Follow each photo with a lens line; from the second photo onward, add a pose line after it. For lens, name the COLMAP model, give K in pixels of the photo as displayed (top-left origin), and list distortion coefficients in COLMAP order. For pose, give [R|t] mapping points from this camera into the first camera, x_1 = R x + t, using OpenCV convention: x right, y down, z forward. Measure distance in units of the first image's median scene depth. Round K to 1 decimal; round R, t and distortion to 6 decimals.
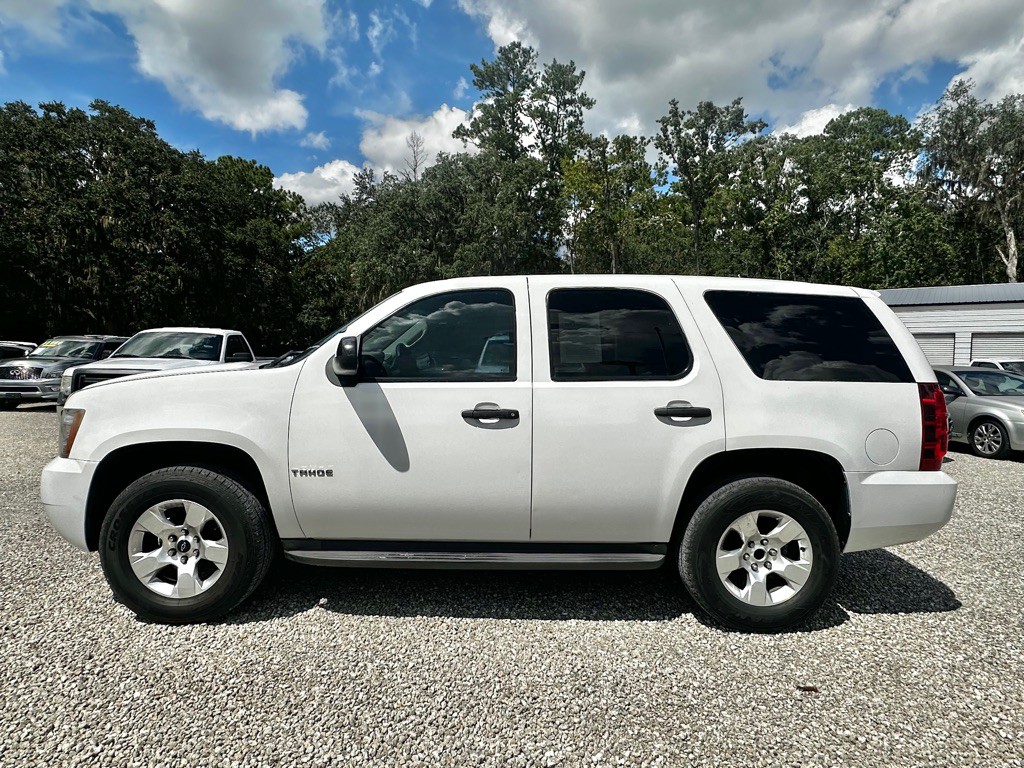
lens RADIAL K [[582.0, 0, 508.0], [0, 582.0, 391.4], [0, 0, 1]] dist [0.001380, 0.001298]
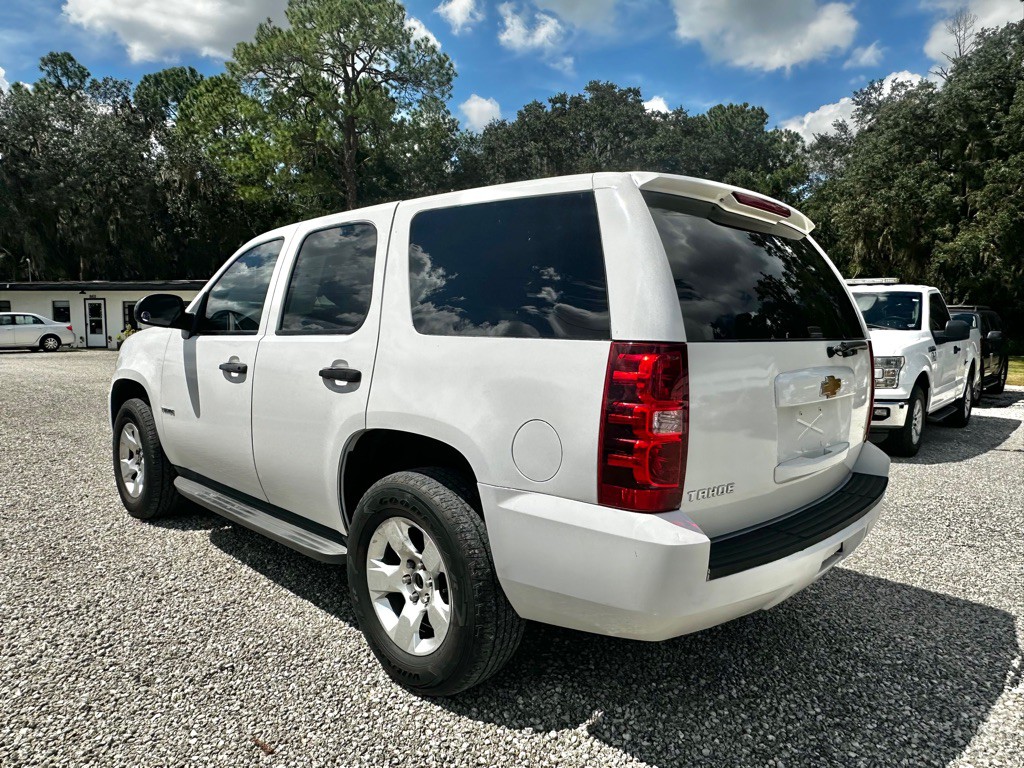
lens RADIAL K [[666.3, 0, 512.0], [0, 666.3, 384.0], [0, 0, 1]] dist [-0.006327, -0.000600]
pose [[0.716378, 0.055827, -0.695475, 1.071380], [-0.035242, 0.998417, 0.043843, 0.000444], [0.696821, -0.006898, 0.717212, 0.500643]]
